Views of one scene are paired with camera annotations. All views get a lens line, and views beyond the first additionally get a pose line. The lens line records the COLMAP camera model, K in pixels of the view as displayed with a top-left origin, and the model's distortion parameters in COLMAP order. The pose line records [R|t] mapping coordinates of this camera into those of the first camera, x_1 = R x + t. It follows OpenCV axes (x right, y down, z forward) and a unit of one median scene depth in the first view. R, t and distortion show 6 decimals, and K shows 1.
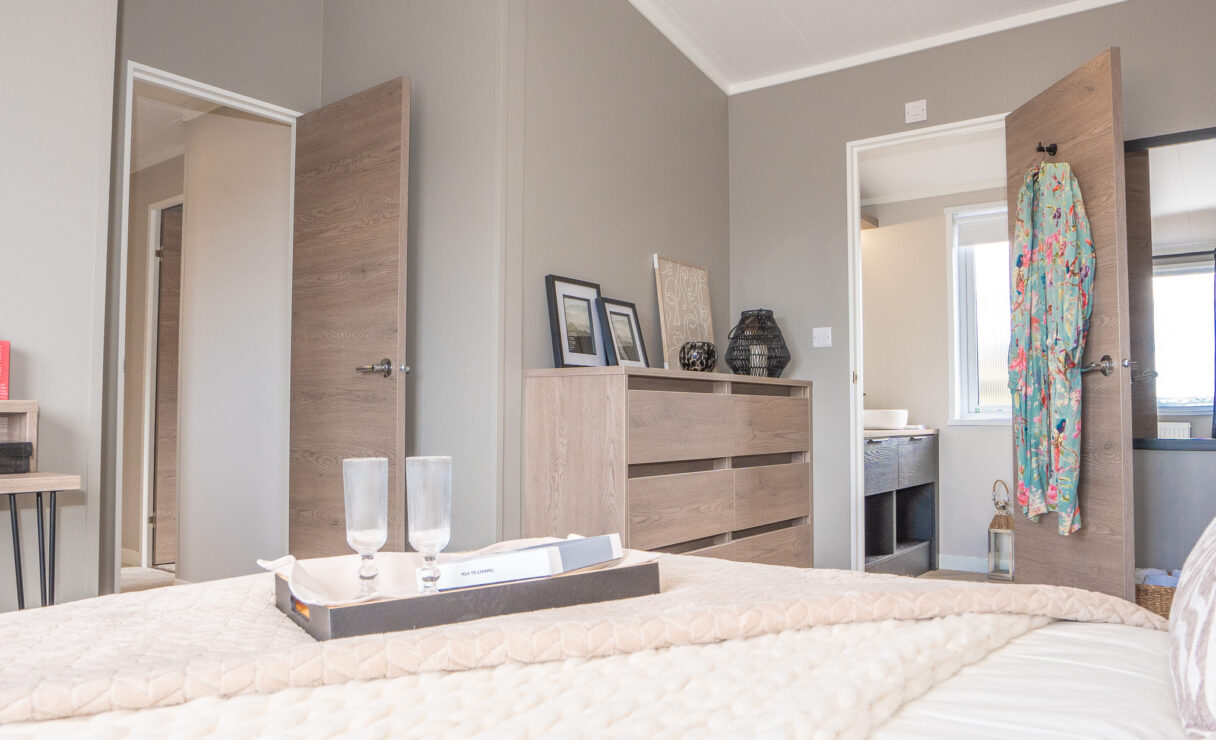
lens RADIAL K [[861.4, 0, 609.7], [0, 861.4, 375.0], [0, 0, 1]] dist [-0.046107, -0.000605]
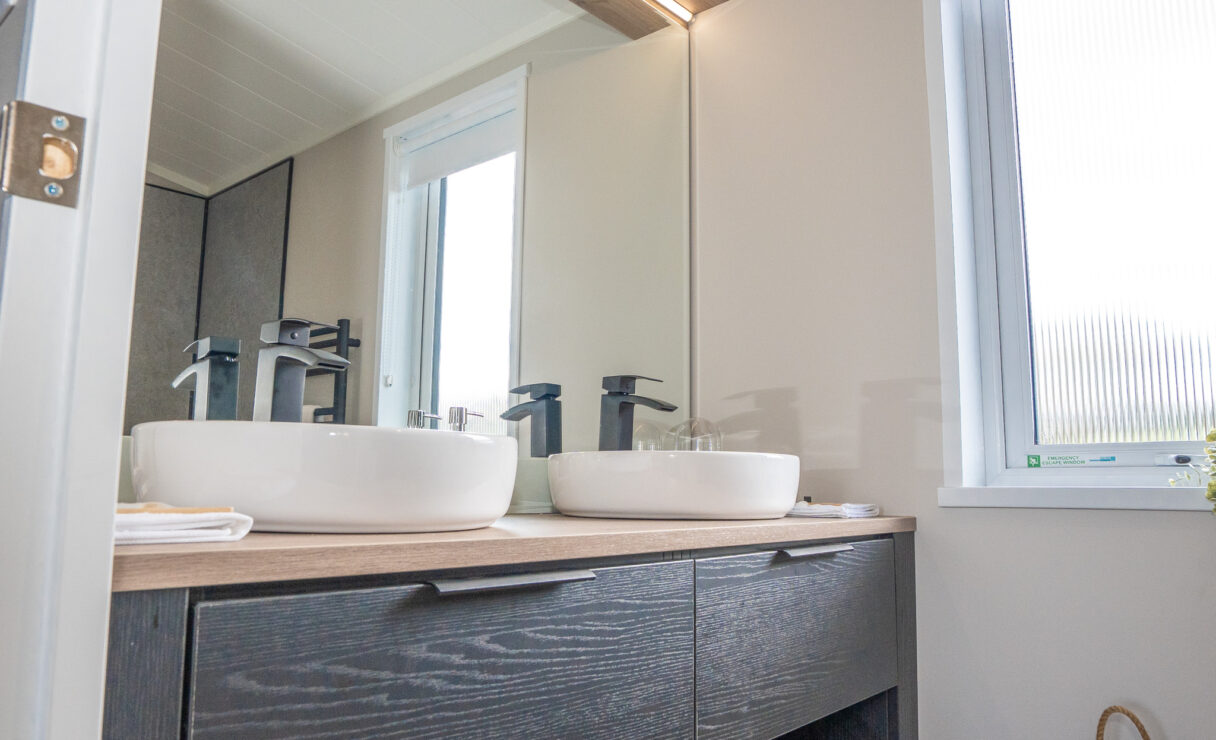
lens RADIAL K [[861.4, 0, 607.8], [0, 861.4, 369.9], [0, 0, 1]] dist [-0.046107, -0.000605]
pose [[0.996885, -0.005338, -0.078689, 0.299288], [-0.001569, 0.996167, -0.087458, 0.036792], [0.078855, 0.087309, 0.993055, 0.673538]]
